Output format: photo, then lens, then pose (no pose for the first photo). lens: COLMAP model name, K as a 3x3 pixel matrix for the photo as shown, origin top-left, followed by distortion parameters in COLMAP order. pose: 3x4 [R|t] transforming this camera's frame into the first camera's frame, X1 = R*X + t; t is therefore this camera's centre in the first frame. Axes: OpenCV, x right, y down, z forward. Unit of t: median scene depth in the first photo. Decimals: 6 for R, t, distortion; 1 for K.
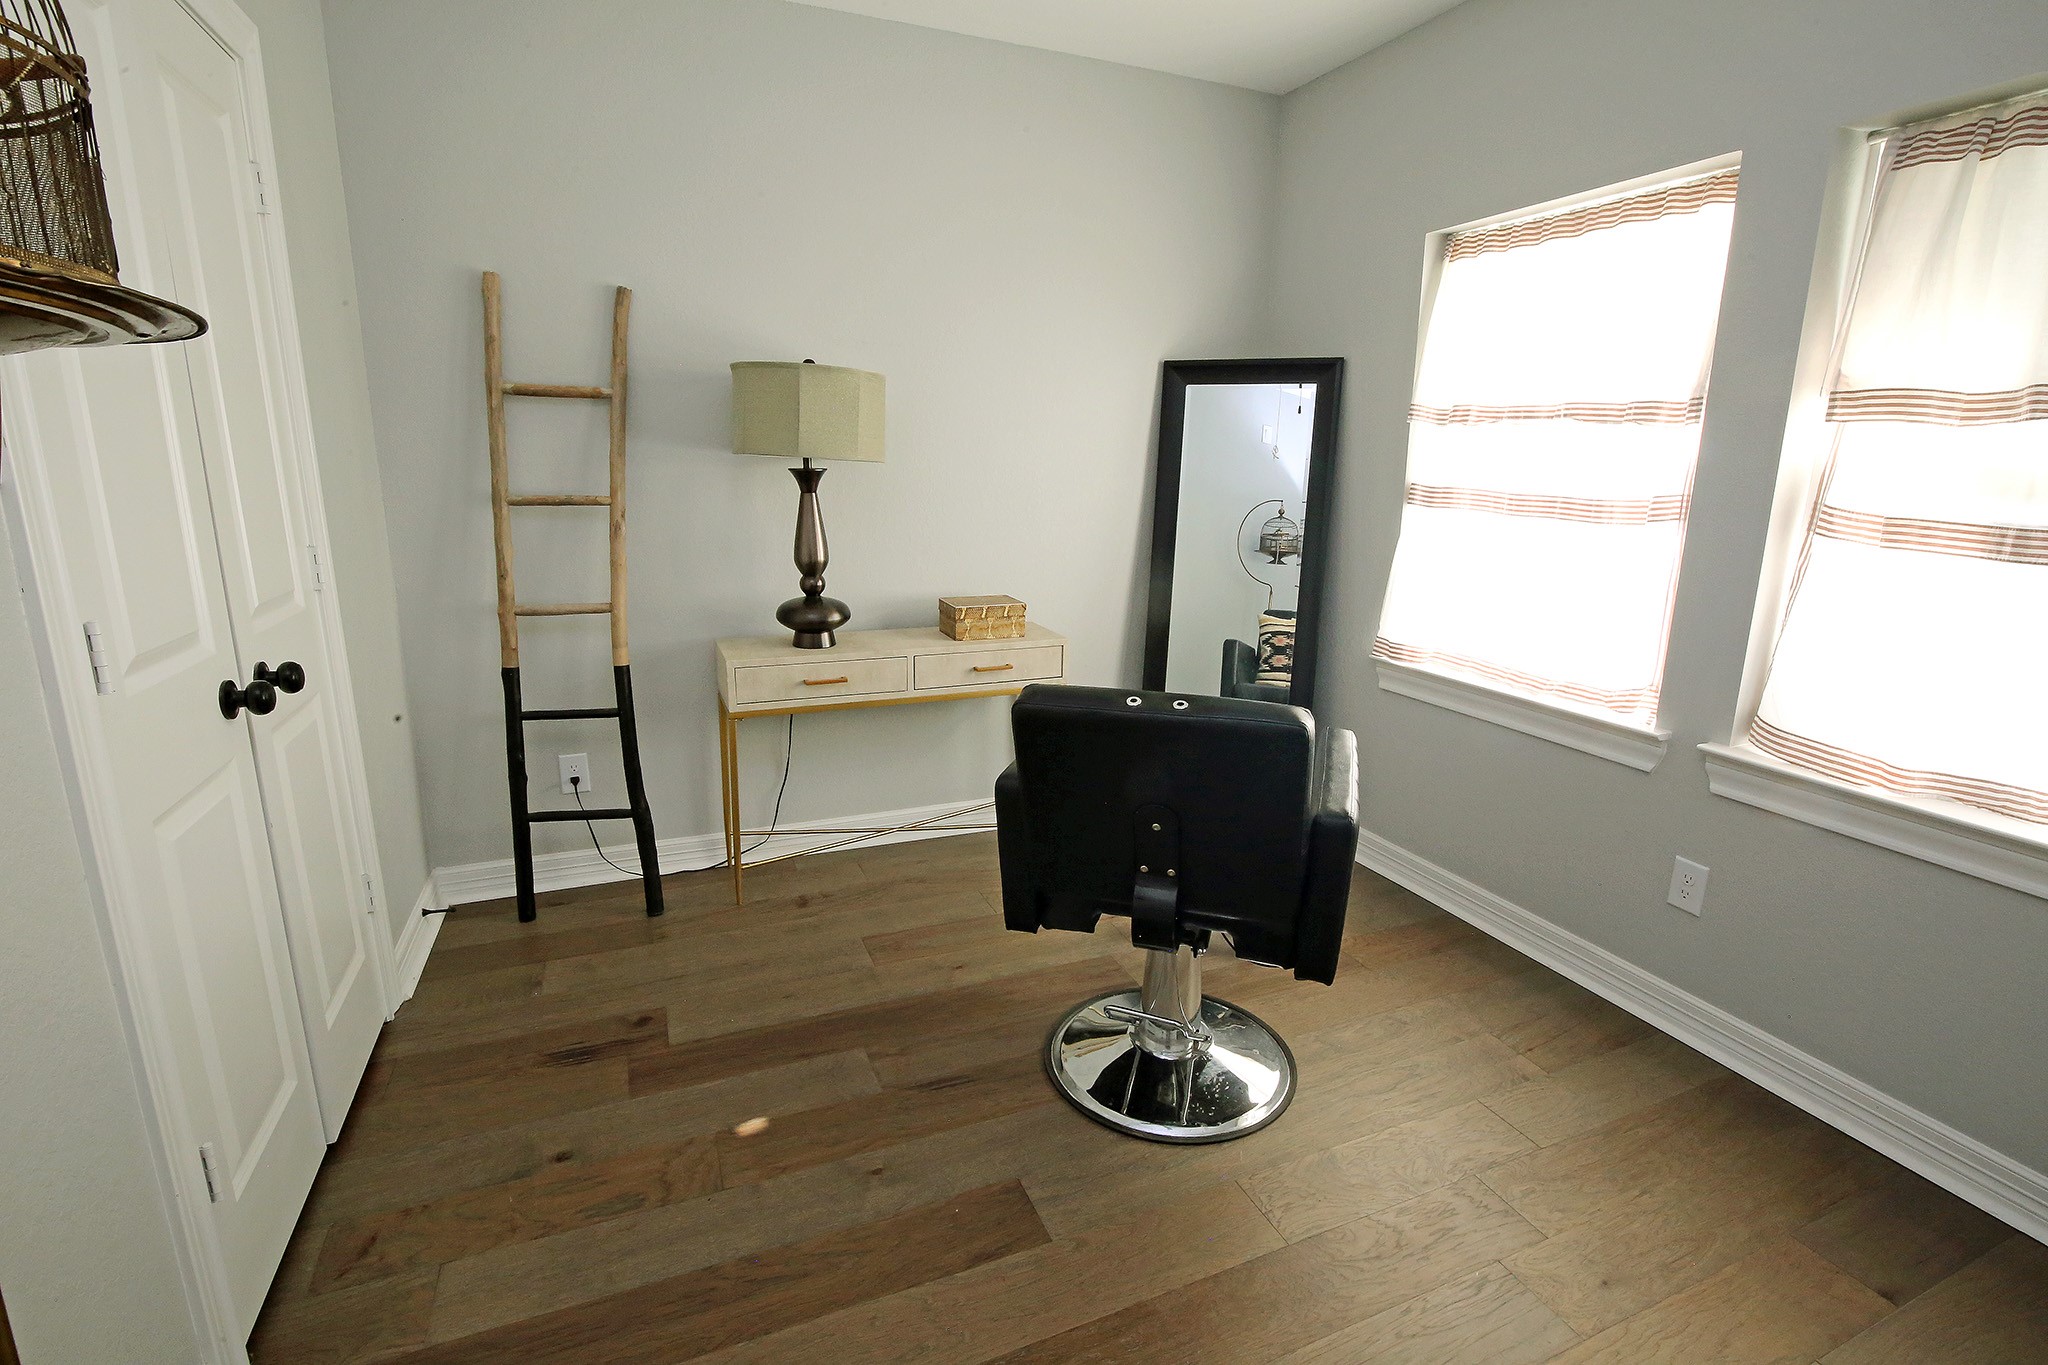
lens RADIAL K [[939.9, 0, 1026.6], [0, 939.9, 675.7], [0, 0, 1]] dist [-0.038510, 0.007879]
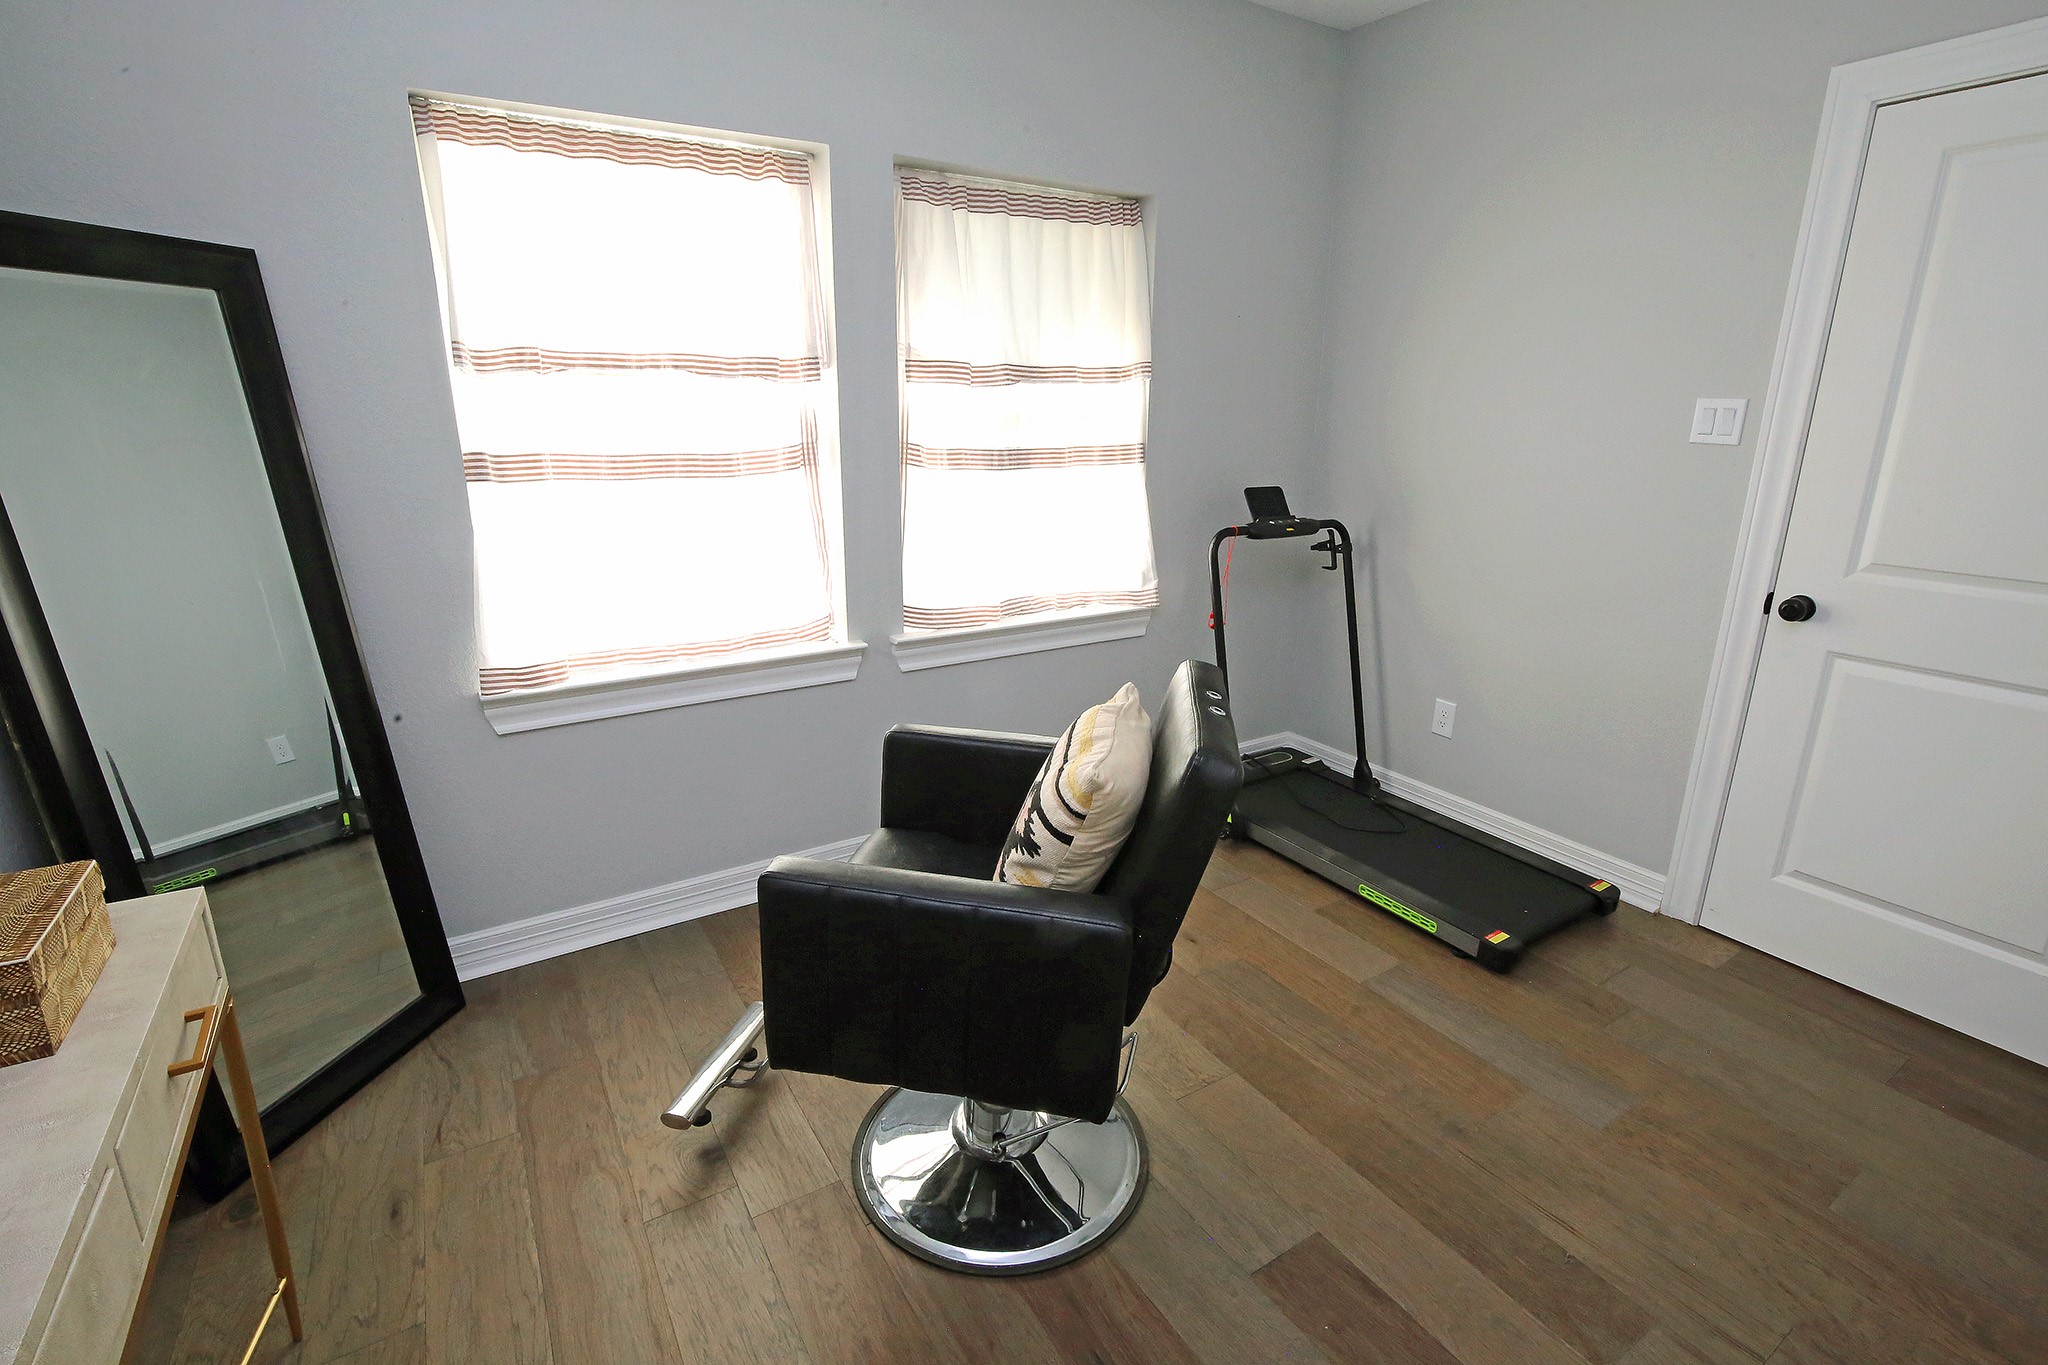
lens RADIAL K [[939.9, 0, 1026.6], [0, 939.9, 675.7], [0, 0, 1]] dist [-0.038510, 0.007879]
pose [[-0.164497, -0.290835, 0.942526, -0.492655], [0.214189, 0.922211, 0.321948, -0.238133], [-0.962842, 0.254838, -0.089407, 0.888575]]
